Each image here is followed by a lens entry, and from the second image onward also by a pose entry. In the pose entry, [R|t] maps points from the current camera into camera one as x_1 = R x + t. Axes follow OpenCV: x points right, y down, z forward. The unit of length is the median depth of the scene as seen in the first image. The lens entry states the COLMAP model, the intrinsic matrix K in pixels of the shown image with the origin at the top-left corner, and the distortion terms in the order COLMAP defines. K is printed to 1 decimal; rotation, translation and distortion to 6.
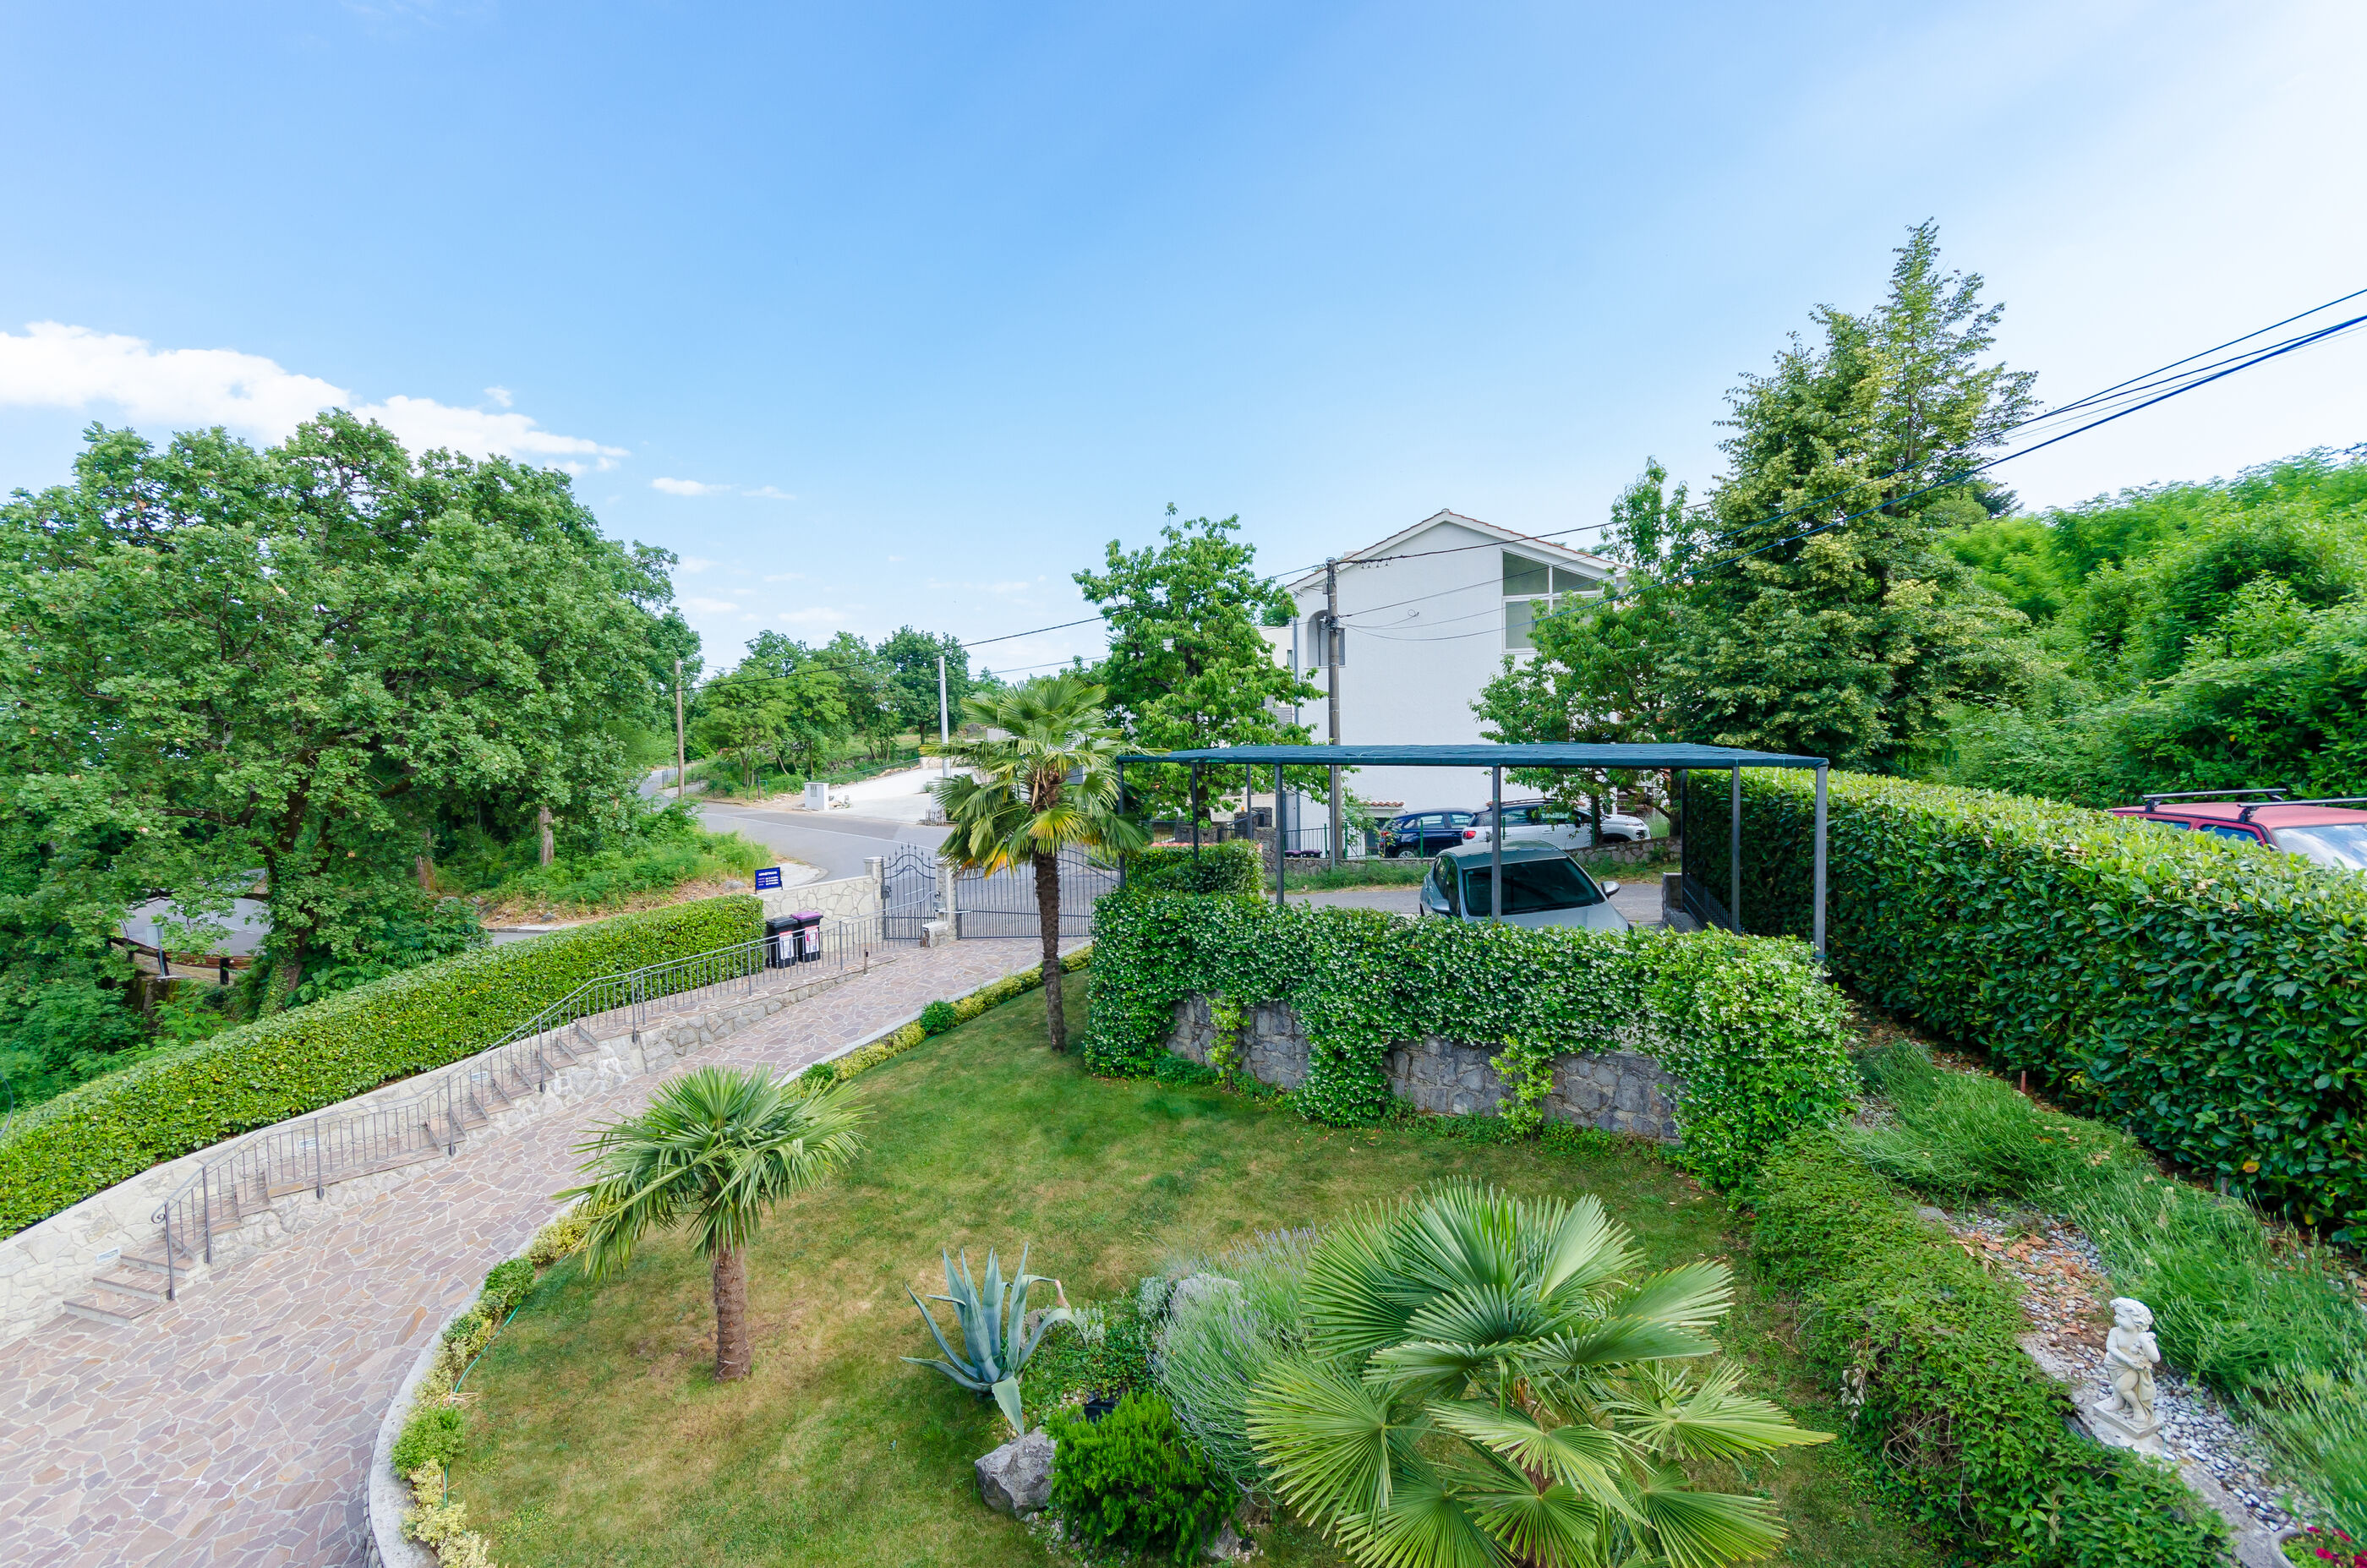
lens RADIAL K [[1107.1, 0, 1080.8], [0, 1107.1, 794.5], [0, 0, 1]] dist [0.008653, -0.000378]
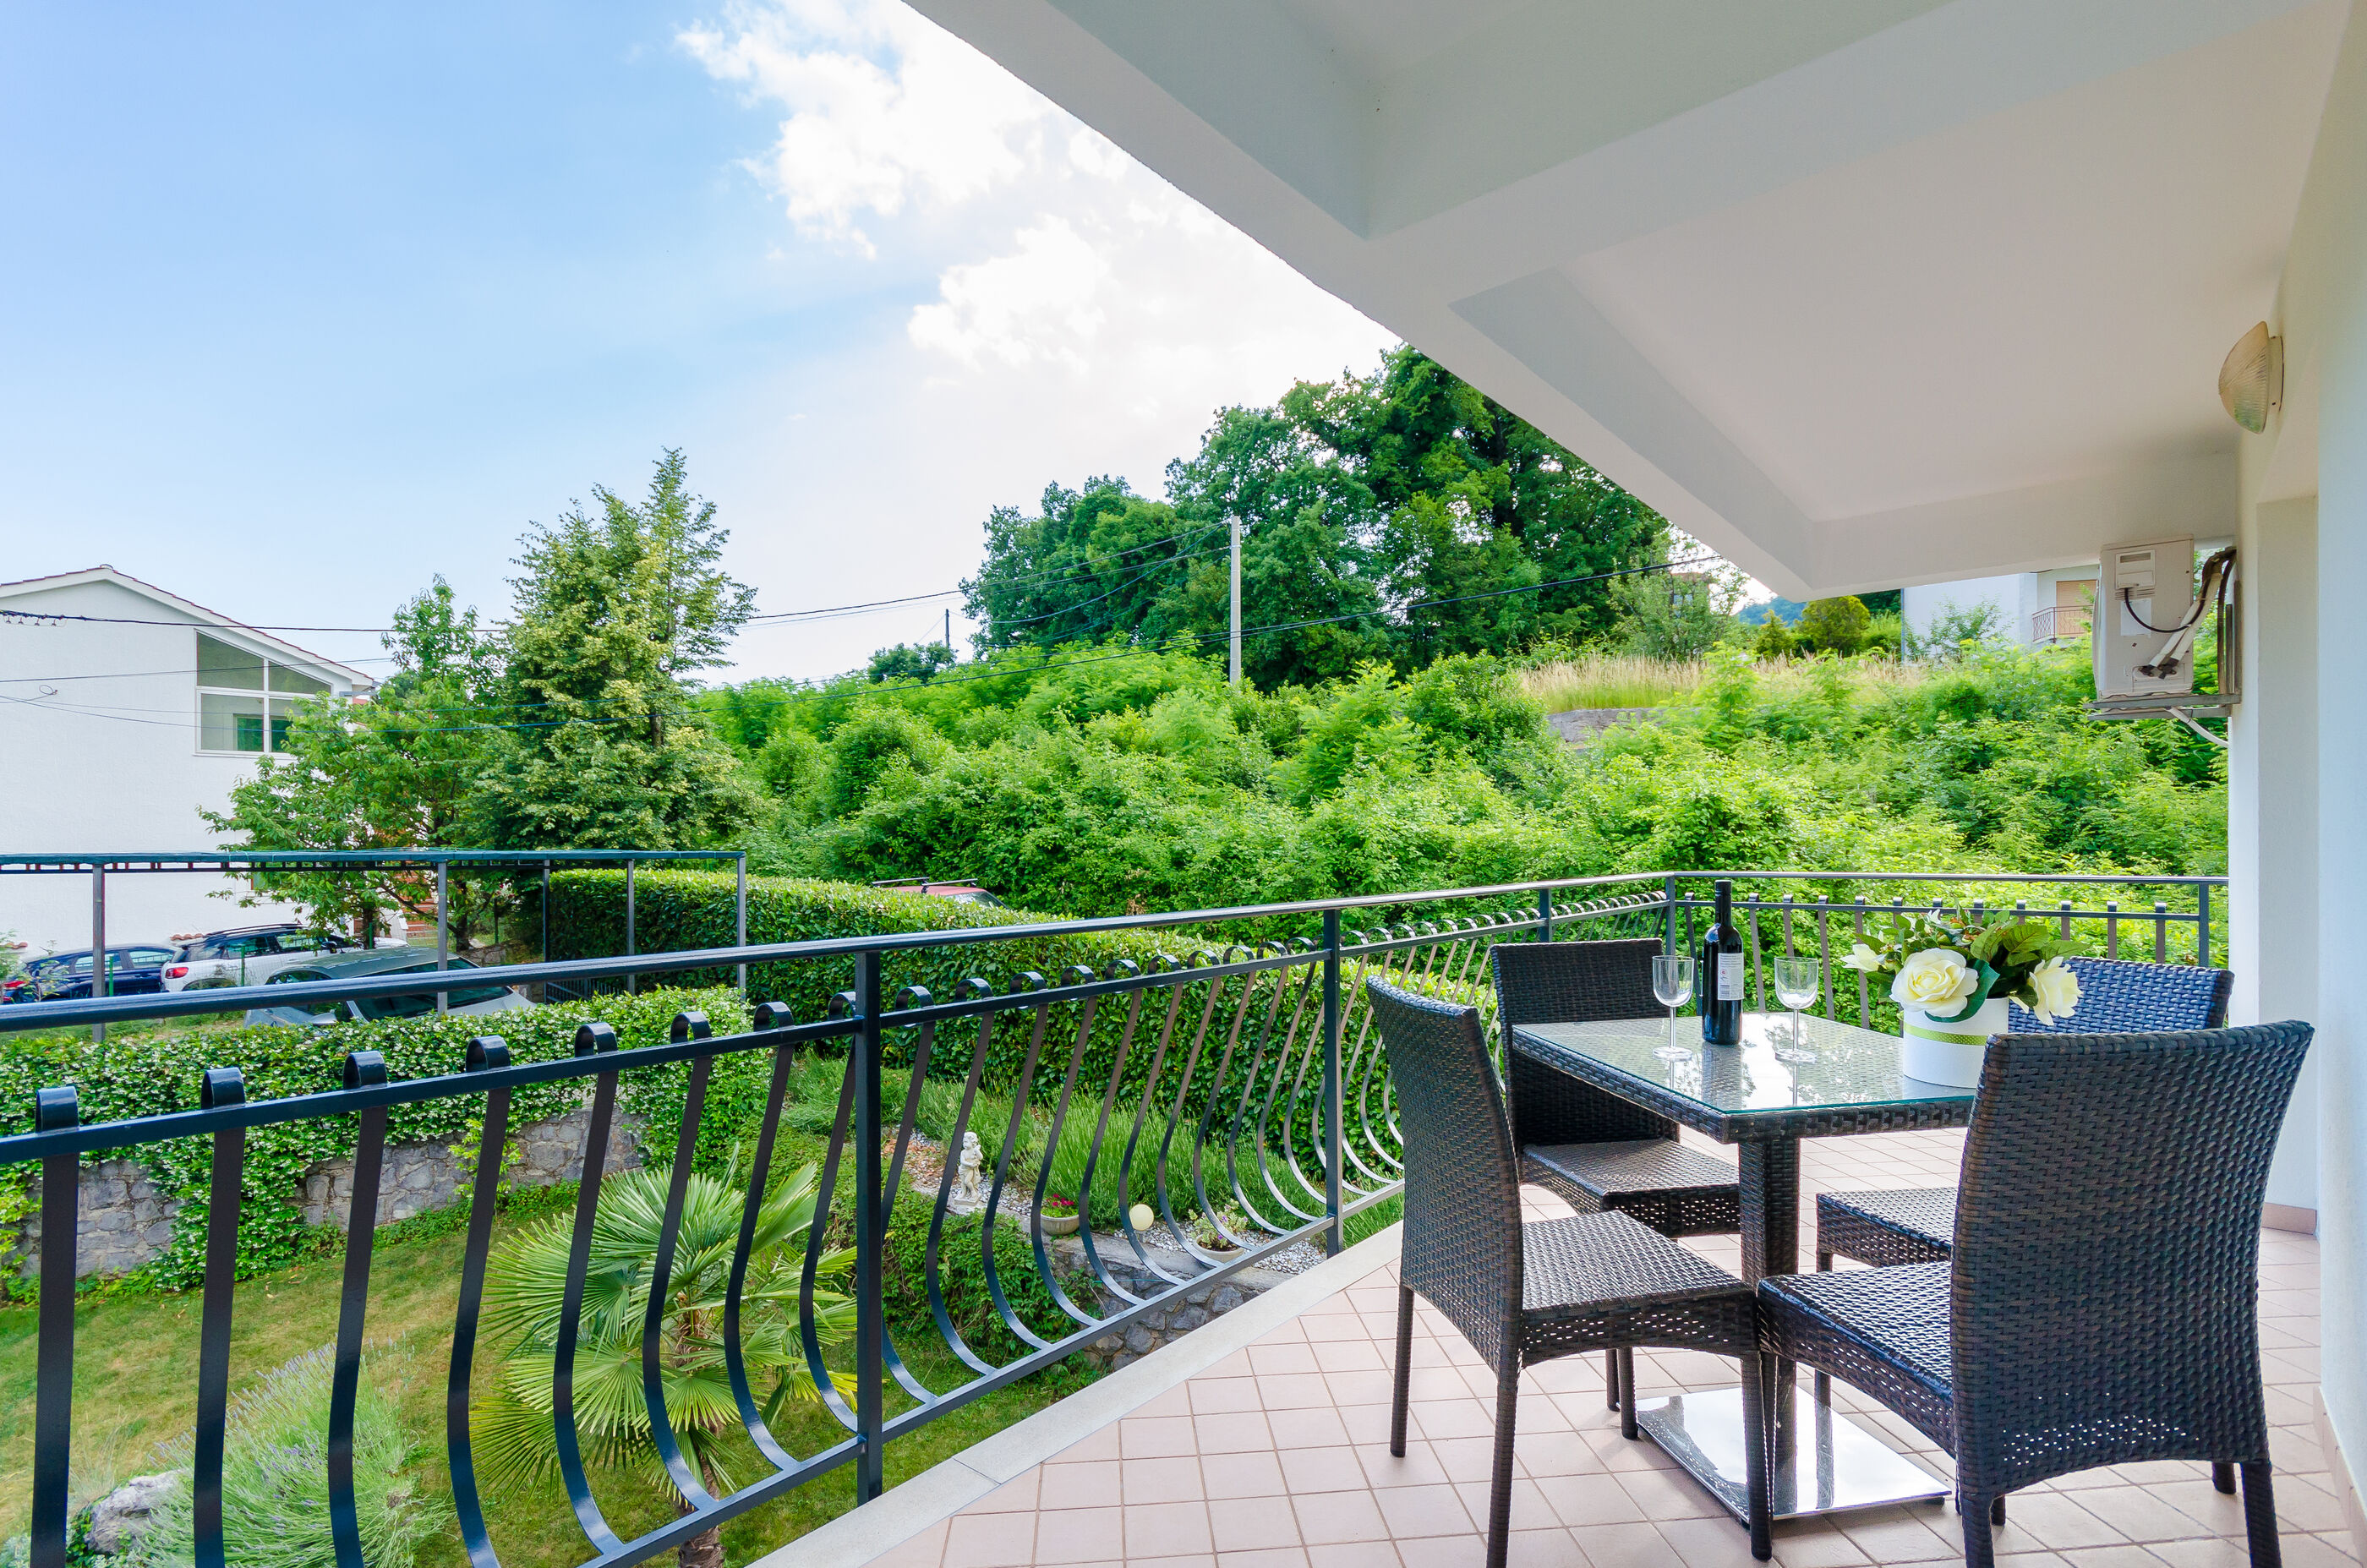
lens RADIAL K [[1097.3, 0, 1221.0], [0, 1097.3, 796.0], [0, 0, 1]] dist [0.009437, -0.001164]
pose [[0.393591, 0.059758, 0.917341, -0.136320], [0.046258, 0.995333, -0.084686, 0.016195], [-0.918121, 0.075766, 0.388990, -0.030647]]
